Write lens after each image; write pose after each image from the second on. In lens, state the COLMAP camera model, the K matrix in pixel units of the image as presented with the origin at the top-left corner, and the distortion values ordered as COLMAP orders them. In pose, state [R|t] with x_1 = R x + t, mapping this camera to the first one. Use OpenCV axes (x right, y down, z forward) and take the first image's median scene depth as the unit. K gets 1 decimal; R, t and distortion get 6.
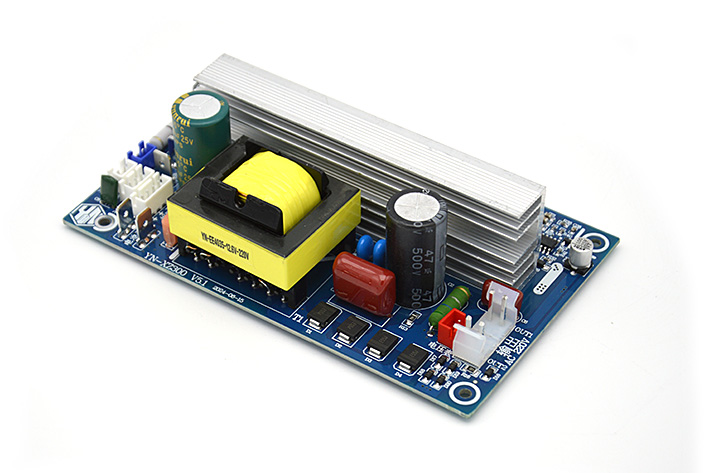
lens RADIAL K [[1764.0, 0, 353.7], [0, 1764.0, 237.1], [0, 0, 1]] dist [0.007164, 0.000000]
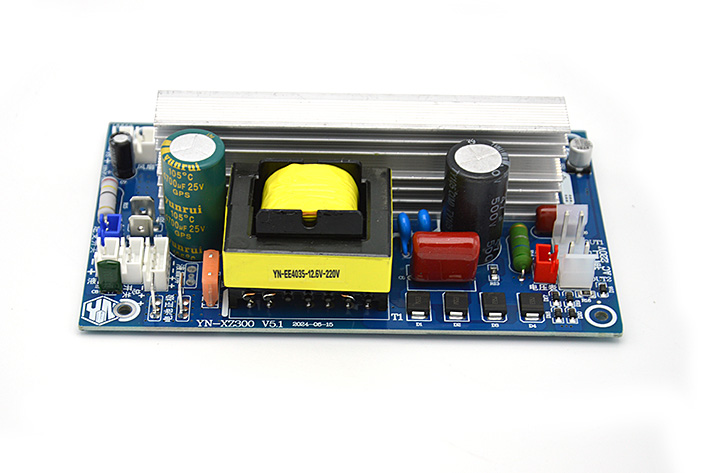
lens RADIAL K [[1588.1, 0, 320.3], [0, 1588.1, 241.6], [0, 0, 1]] dist [-0.010767, 0.000000]
pose [[0.833084, -0.362729, 0.417609, -0.398717], [0.358741, 0.928967, 0.091240, -0.081826], [-0.421041, 0.073803, 0.904034, 0.251096]]
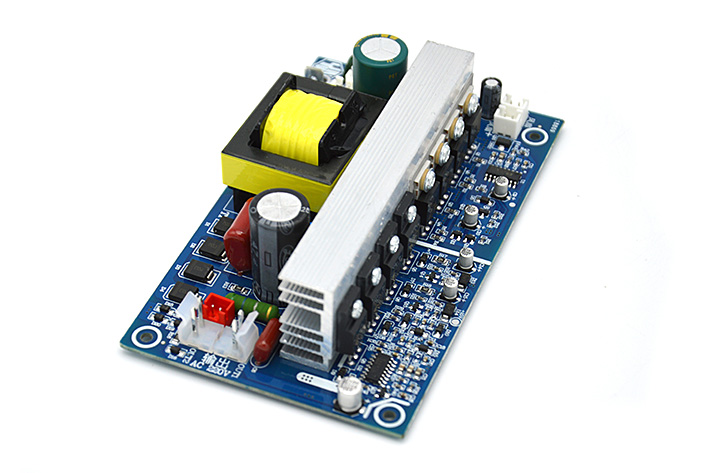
lens RADIAL K [[1764.0, 0, 356.6], [0, 1764.0, 236.5], [0, 0, 1]] dist [0.007164, 0.000000]
pose [[0.202414, 0.677228, -0.707383, 0.746218], [-0.660801, 0.627558, 0.411720, -0.437280], [0.722752, 0.384102, 0.574539, 0.442410]]
